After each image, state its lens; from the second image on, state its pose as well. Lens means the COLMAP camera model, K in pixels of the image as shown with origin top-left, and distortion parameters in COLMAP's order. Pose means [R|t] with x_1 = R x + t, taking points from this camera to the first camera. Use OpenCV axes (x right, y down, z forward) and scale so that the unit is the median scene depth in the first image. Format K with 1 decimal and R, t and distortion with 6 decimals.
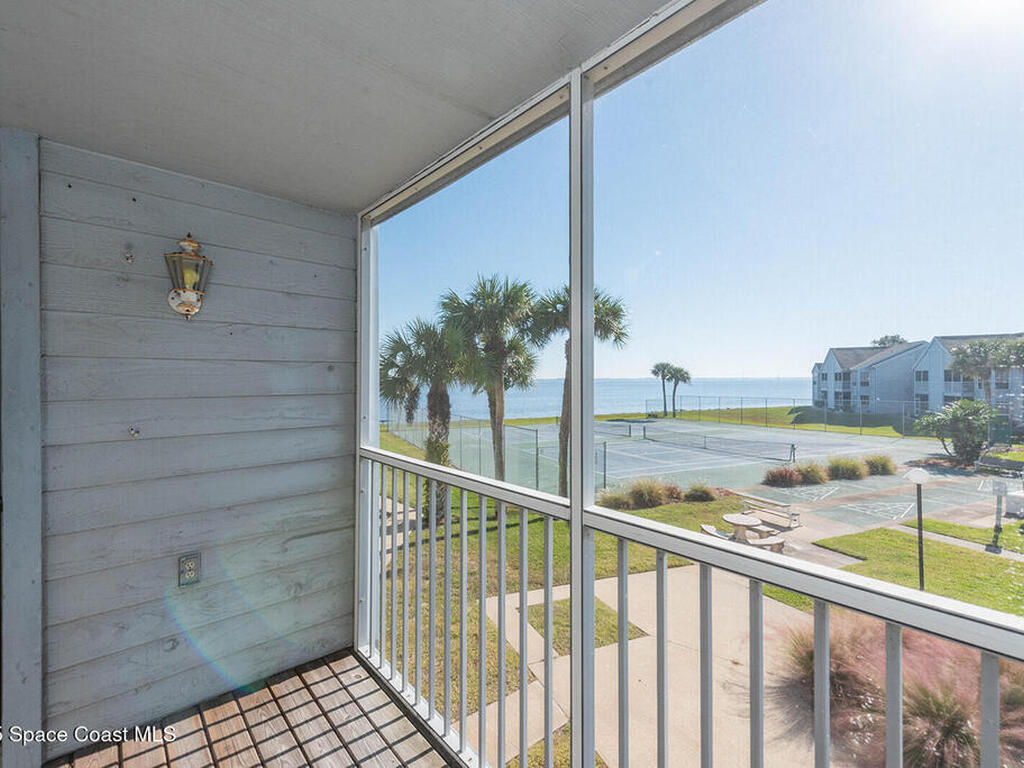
lens RADIAL K [[456.2, 0, 507.6], [0, 456.2, 383.2], [0, 0, 1]] dist [0.017844, -0.005977]
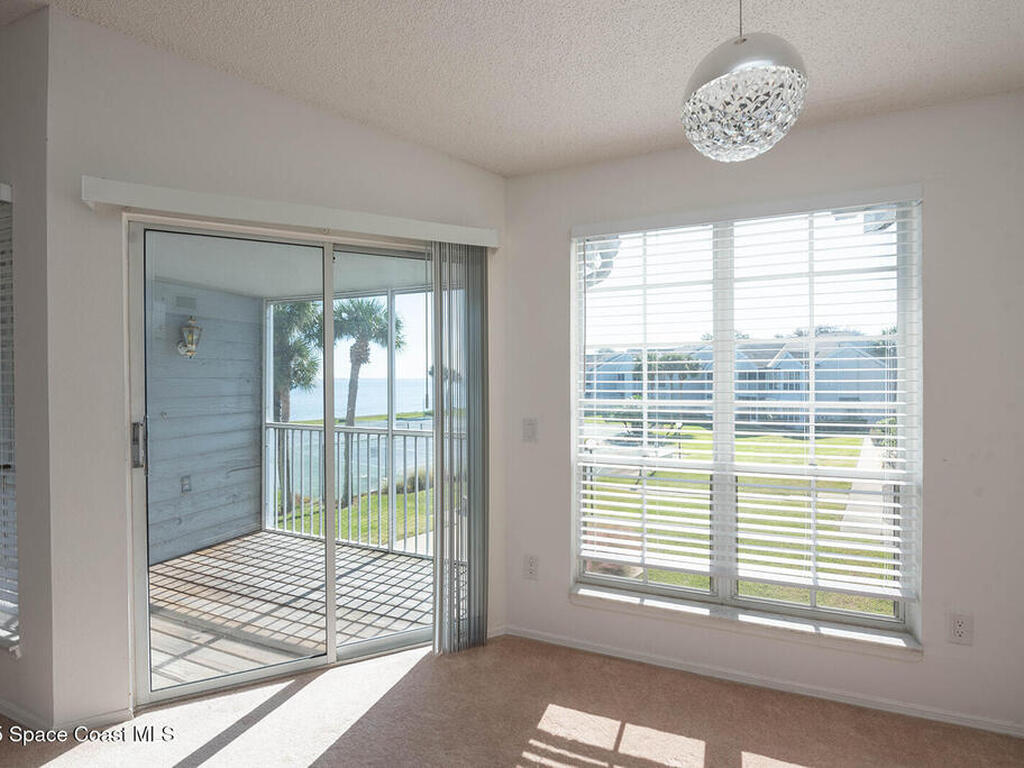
lens RADIAL K [[464.9, 0, 510.8], [0, 464.9, 382.5], [0, 0, 1]] dist [-0.000303, -0.007076]
pose [[0.887443, -0.001939, 0.460913, -0.058356], [0.002512, 0.999997, -0.000631, -0.004244], [-0.460910, 0.001718, 0.887445, -0.222025]]
